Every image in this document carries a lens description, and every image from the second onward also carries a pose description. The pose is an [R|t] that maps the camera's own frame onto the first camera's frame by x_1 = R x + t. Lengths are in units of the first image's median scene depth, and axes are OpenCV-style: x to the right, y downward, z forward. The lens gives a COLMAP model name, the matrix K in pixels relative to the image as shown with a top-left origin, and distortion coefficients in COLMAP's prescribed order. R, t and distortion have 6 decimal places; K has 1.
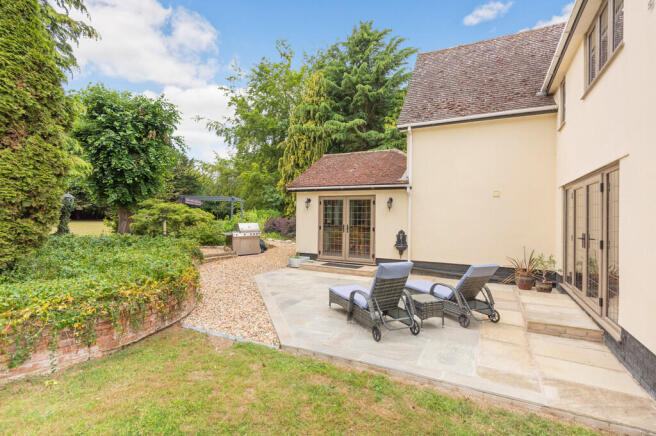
lens RADIAL K [[325.2, 0, 328.0], [0, 325.2, 218.0], [0, 0, 1]] dist [0.017107, -0.000767]
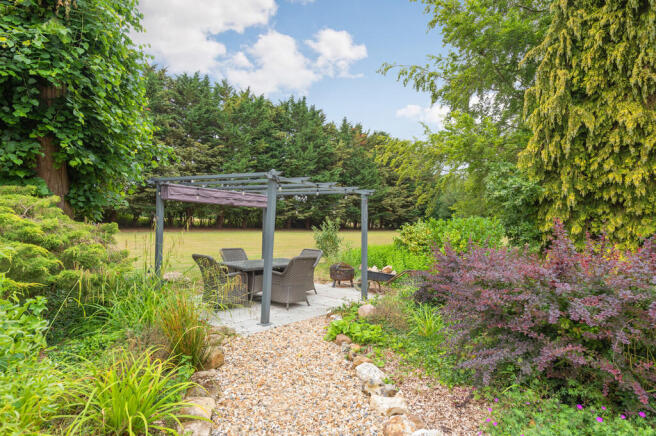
lens RADIAL K [[366.3, 0, 328.0], [0, 366.3, 218.0], [0, 0, 1]] dist [0.021715, -0.000275]
pose [[0.739494, -0.012803, -0.673041, -0.024298], [-0.003500, 0.999732, -0.022863, -0.013645], [0.673154, 0.019263, 0.739251, 0.507416]]
